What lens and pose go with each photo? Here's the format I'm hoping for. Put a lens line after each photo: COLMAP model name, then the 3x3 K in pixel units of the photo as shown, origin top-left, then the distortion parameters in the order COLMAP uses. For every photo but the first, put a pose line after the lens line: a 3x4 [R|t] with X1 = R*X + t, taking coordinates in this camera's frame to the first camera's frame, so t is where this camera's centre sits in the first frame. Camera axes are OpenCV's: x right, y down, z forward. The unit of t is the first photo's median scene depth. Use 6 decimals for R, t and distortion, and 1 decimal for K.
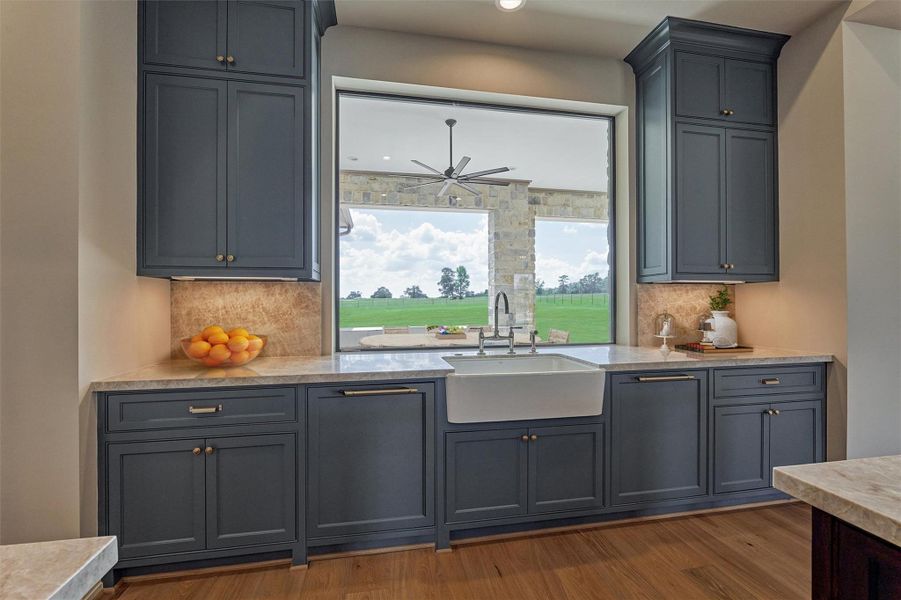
lens RADIAL K [[385.8, 0, 450.5], [0, 385.8, 300.0], [0, 0, 1]] dist [-0.000727, -0.000111]
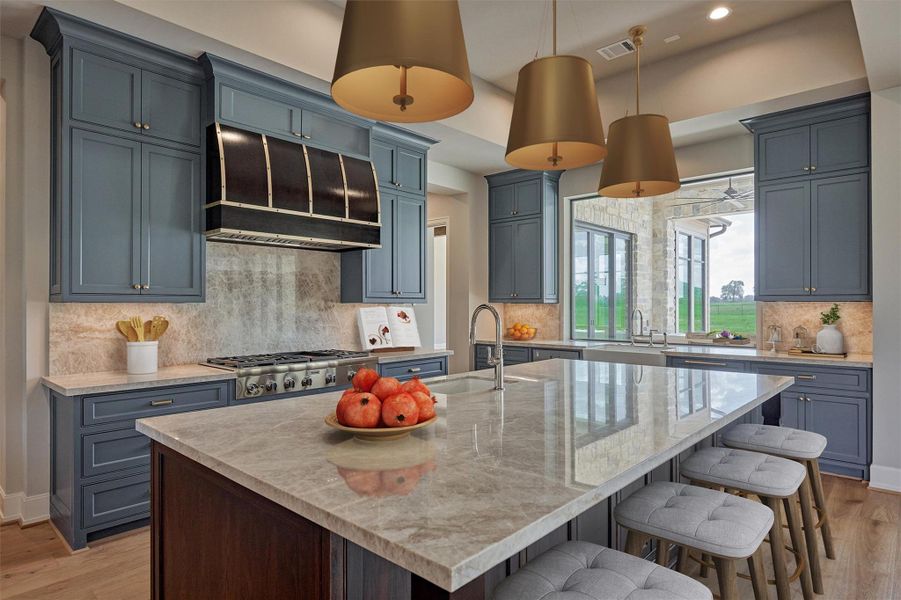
lens RADIAL K [[512.6, 0, 450.5], [0, 512.6, 300.0], [0, 0, 1]] dist [-0.000176, 0.000043]
pose [[0.594882, -0.006159, -0.803790, 1.417405], [0.003005, 0.999981, -0.005439, -0.048232], [0.803808, 0.000820, 0.594889, -0.993900]]
